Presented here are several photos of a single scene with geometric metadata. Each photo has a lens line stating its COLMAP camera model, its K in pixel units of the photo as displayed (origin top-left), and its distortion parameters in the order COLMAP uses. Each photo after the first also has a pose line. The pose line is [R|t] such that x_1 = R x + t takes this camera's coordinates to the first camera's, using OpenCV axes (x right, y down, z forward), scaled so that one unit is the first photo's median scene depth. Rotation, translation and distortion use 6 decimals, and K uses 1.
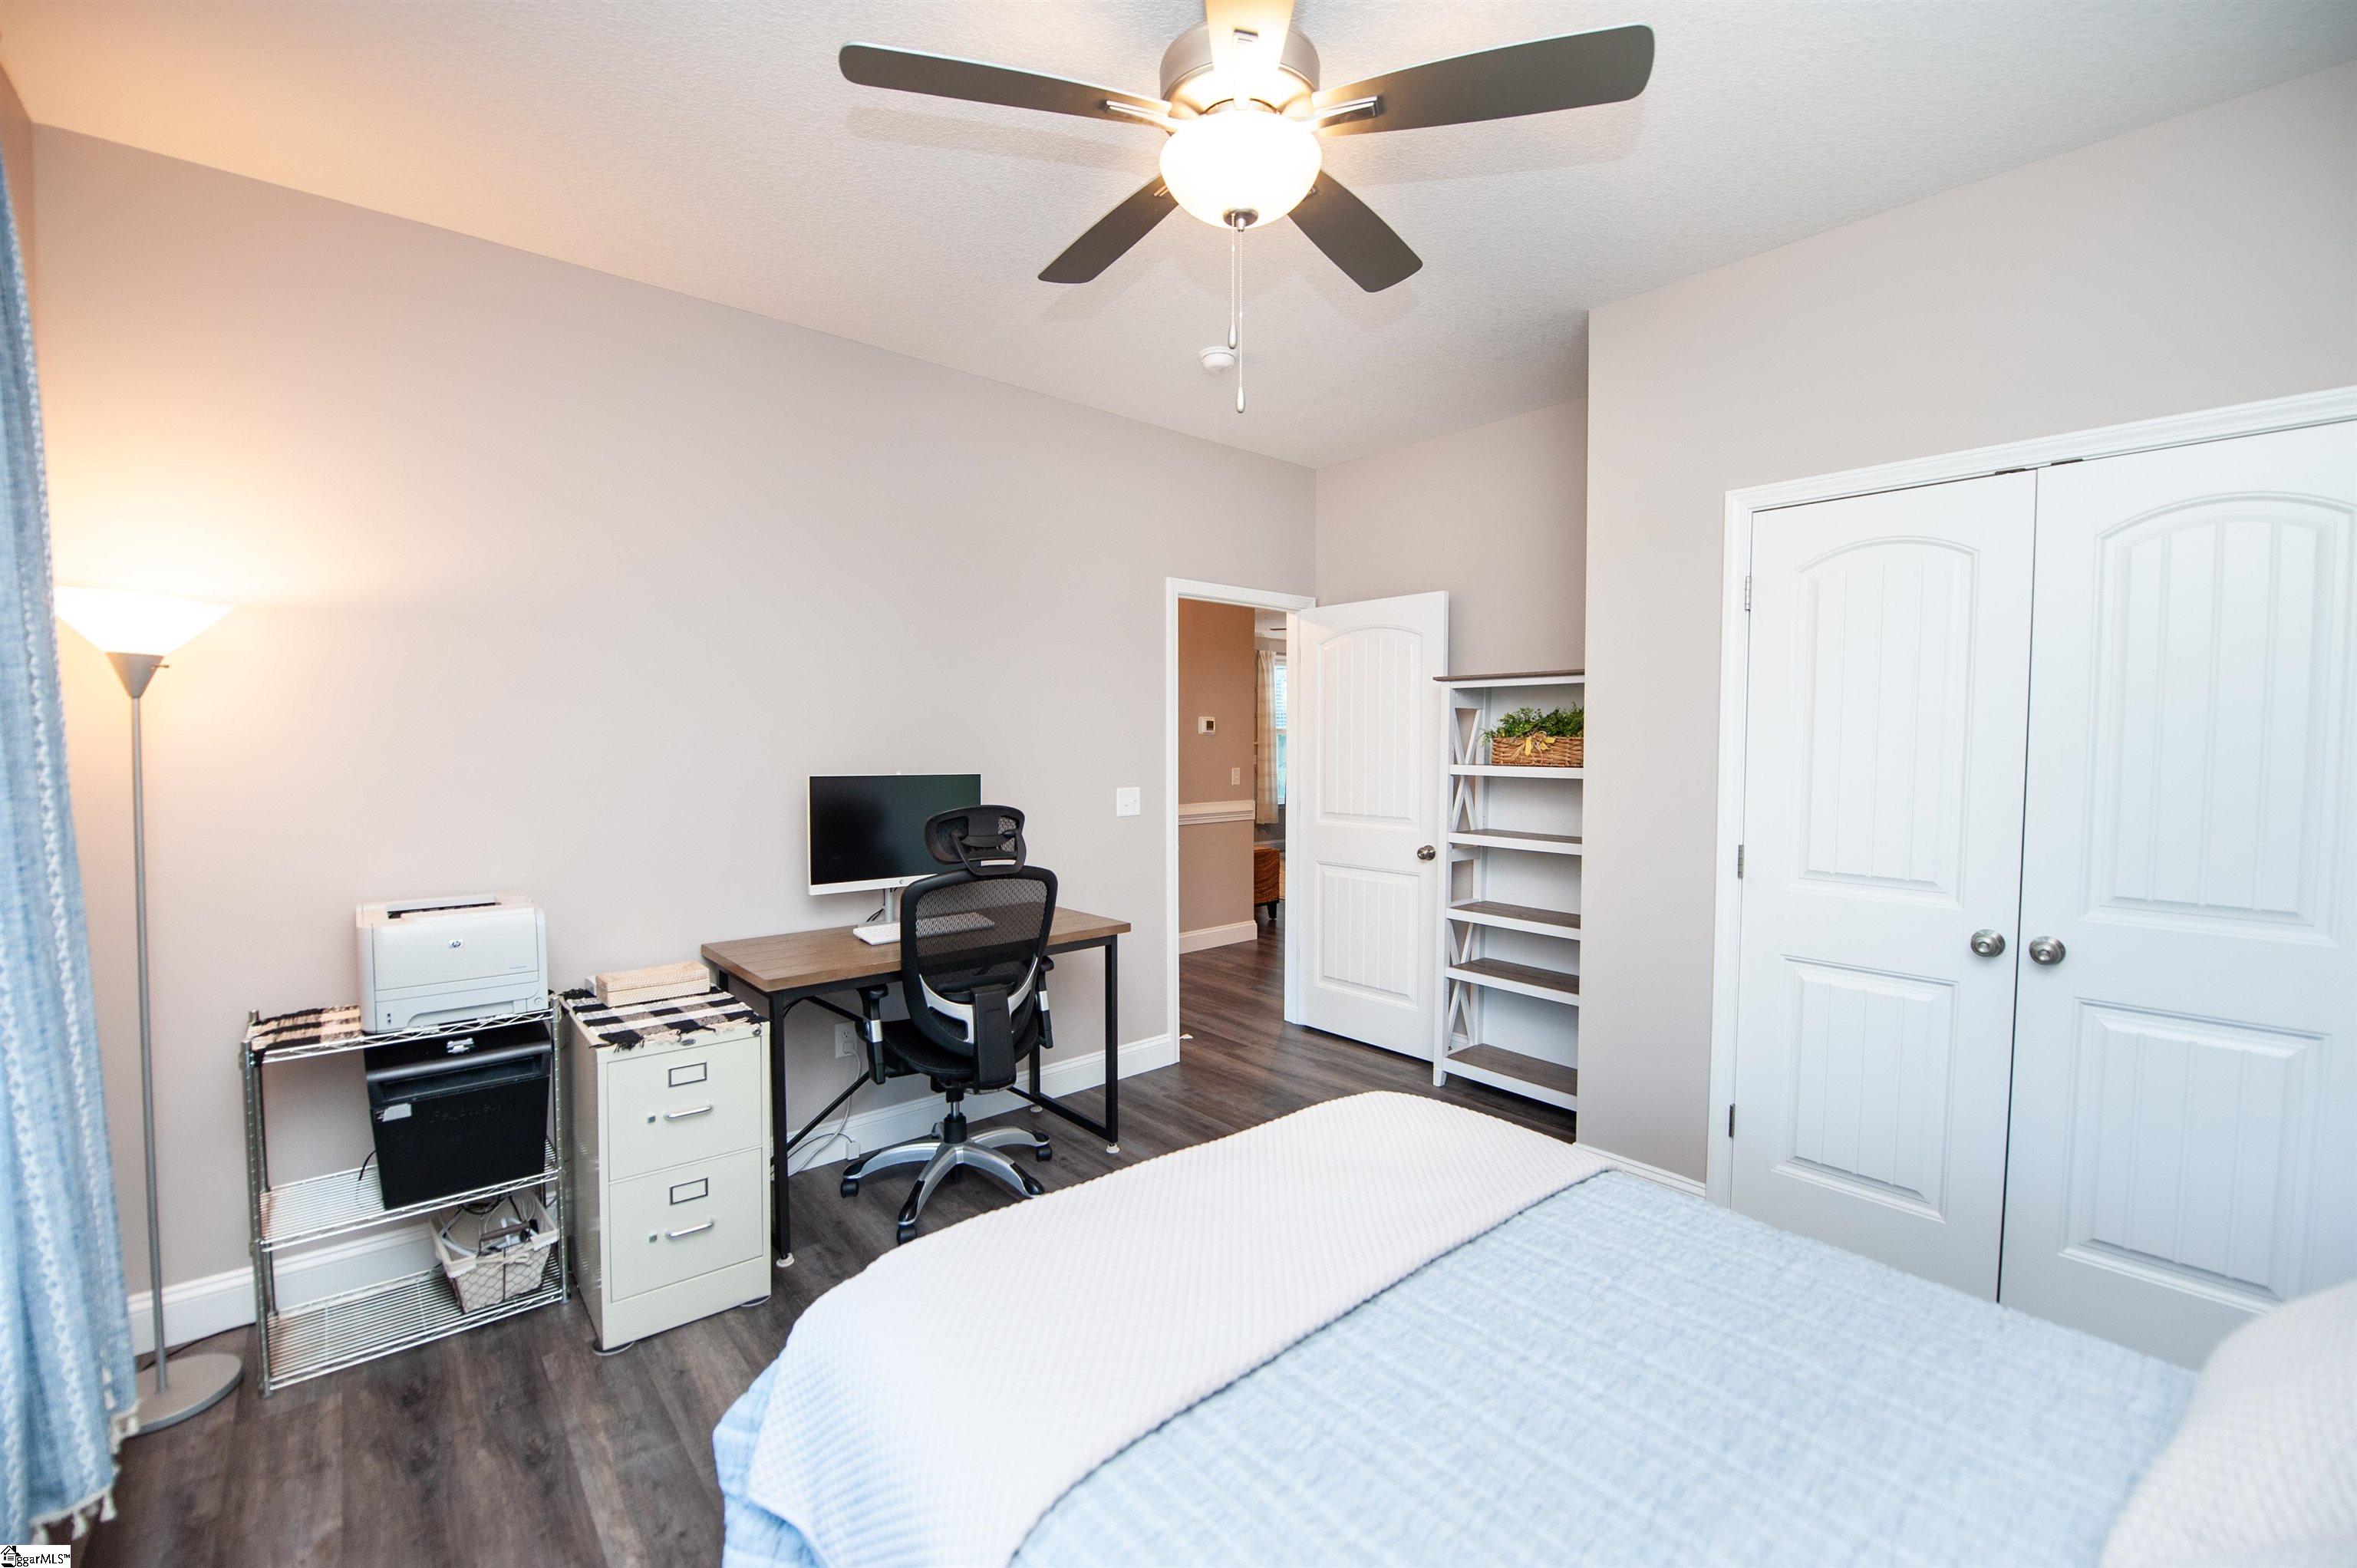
lens RADIAL K [[979.0, 0, 1178.5], [0, 979.0, 784.0], [0, 0, 1]] dist [-0.014655, -0.002908]
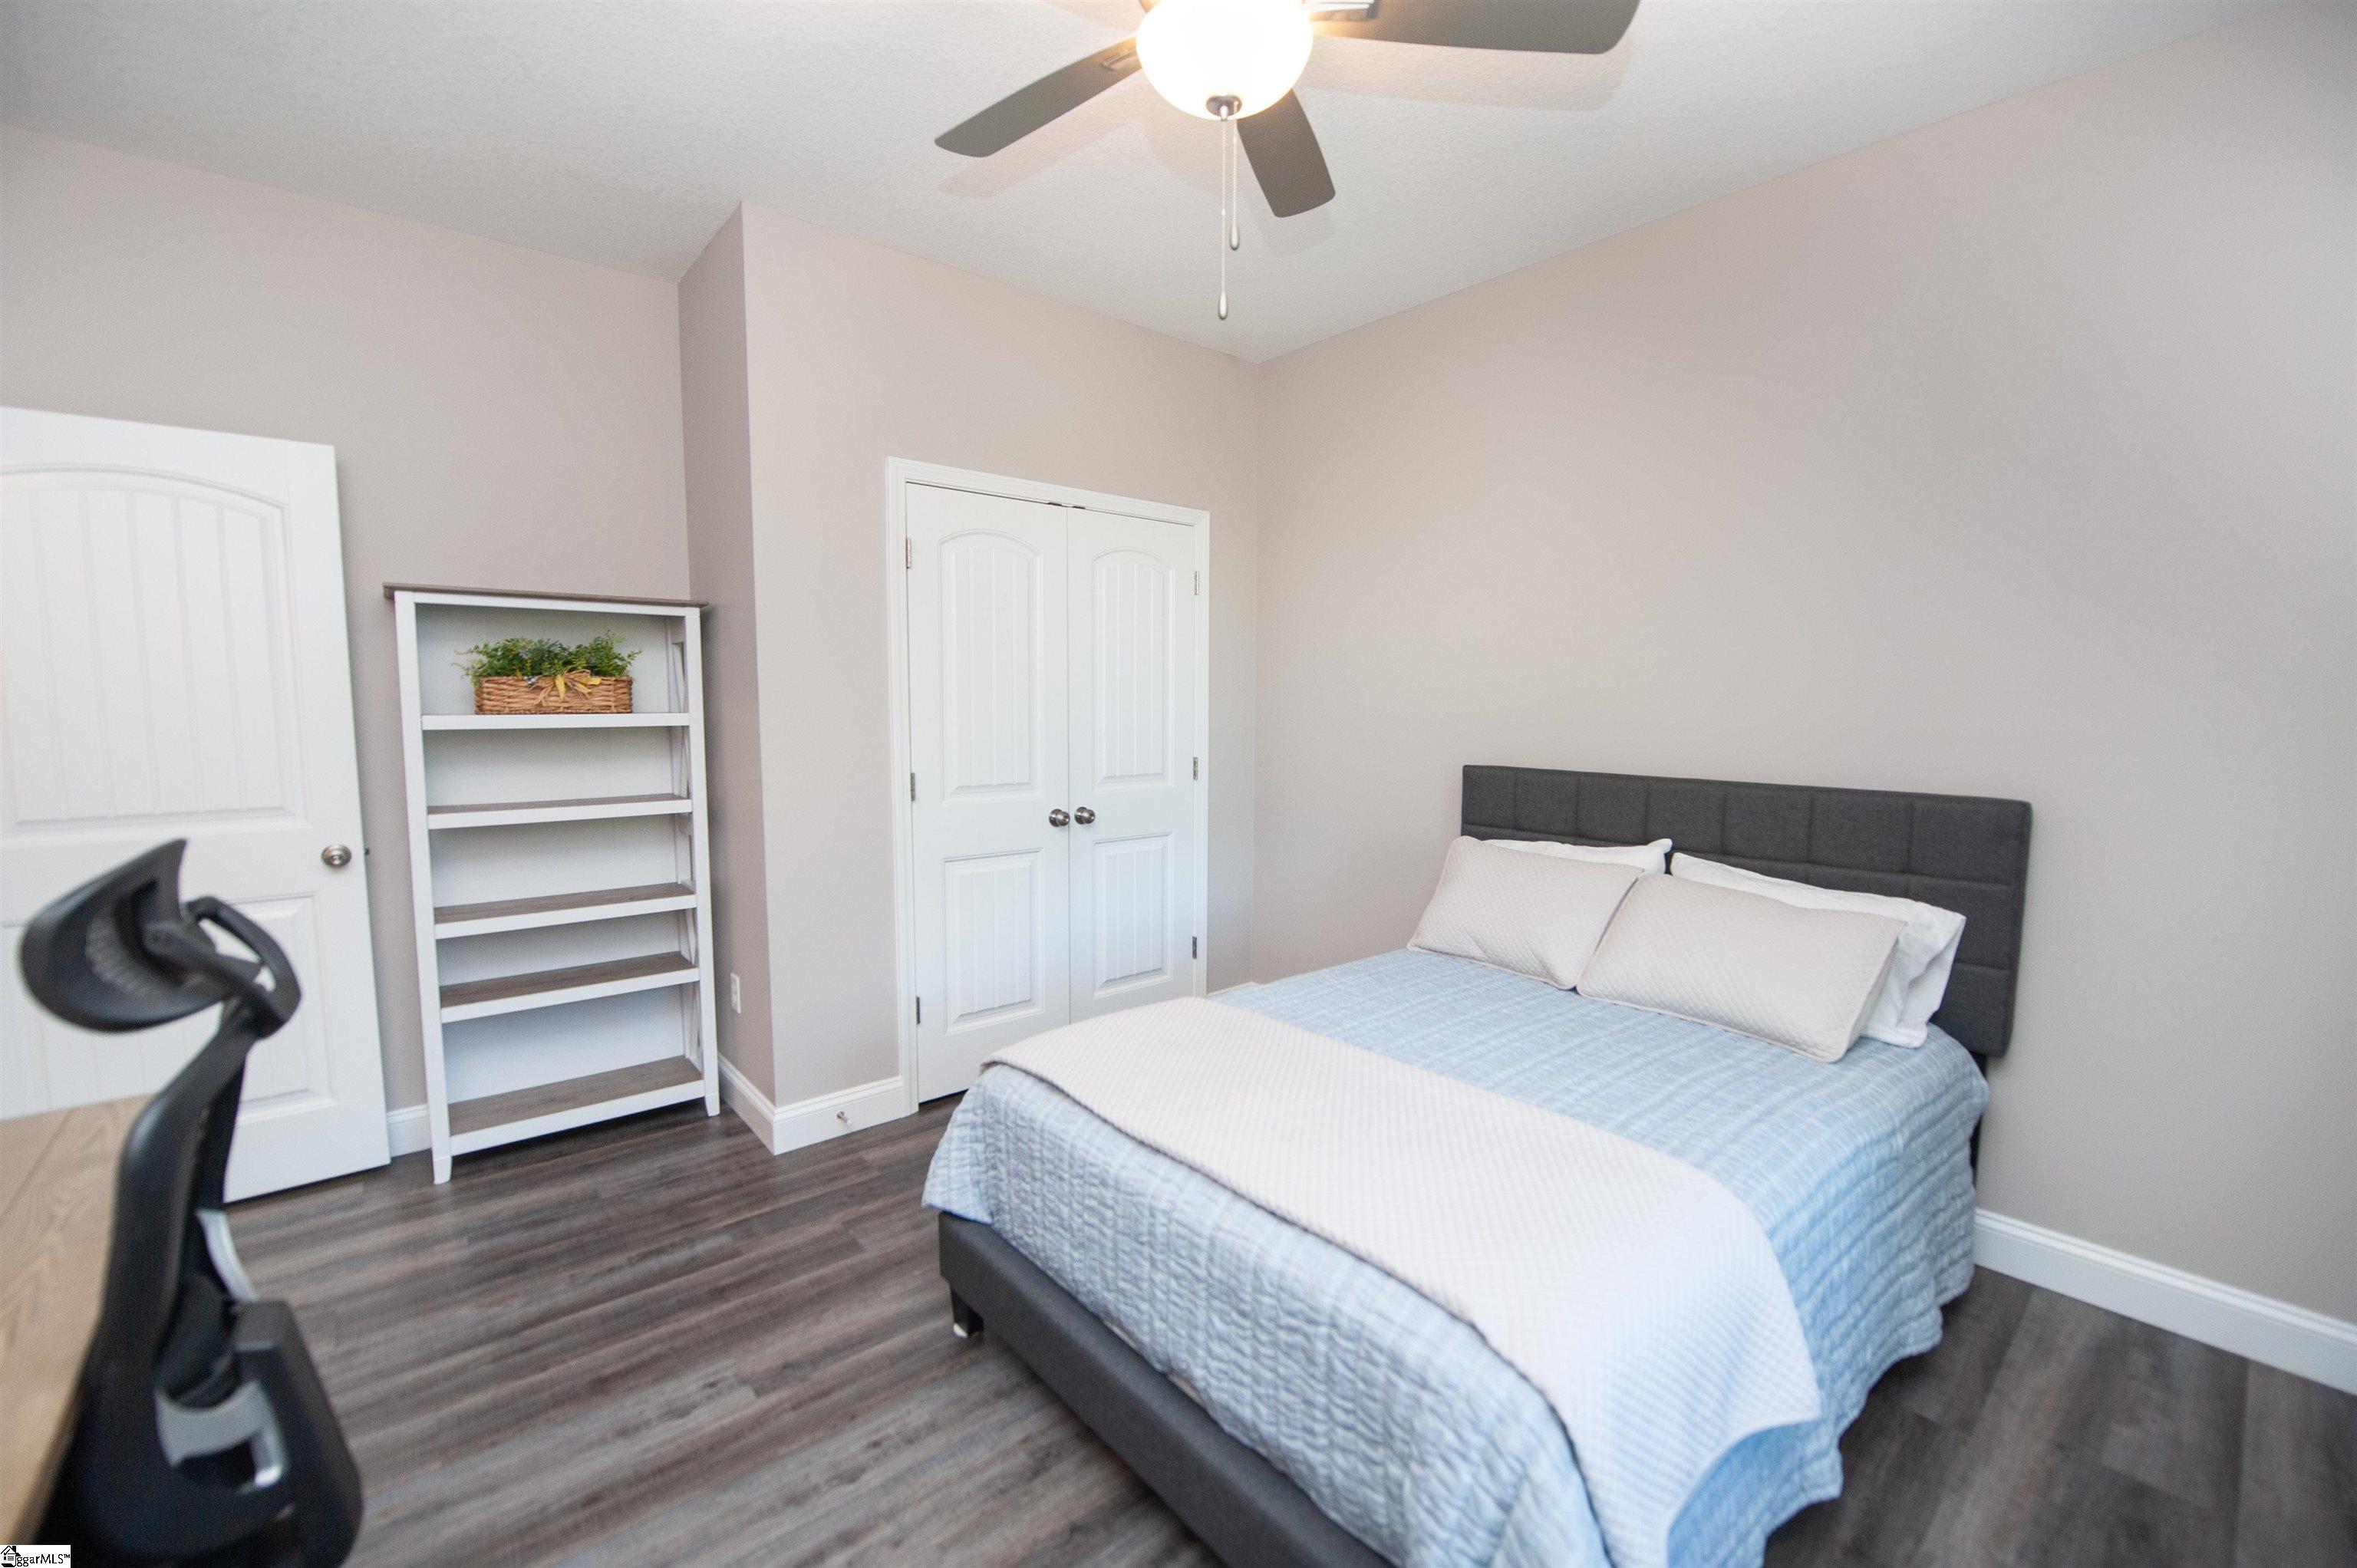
lens RADIAL K [[979.0, 0, 1178.5], [0, 979.0, 784.0], [0, 0, 1]] dist [-0.014655, -0.002908]
pose [[-0.011736, -0.093250, 0.995574, -0.582041], [0.041883, 0.994723, 0.093664, -0.019984], [-0.999054, 0.042797, -0.007768, 0.693759]]
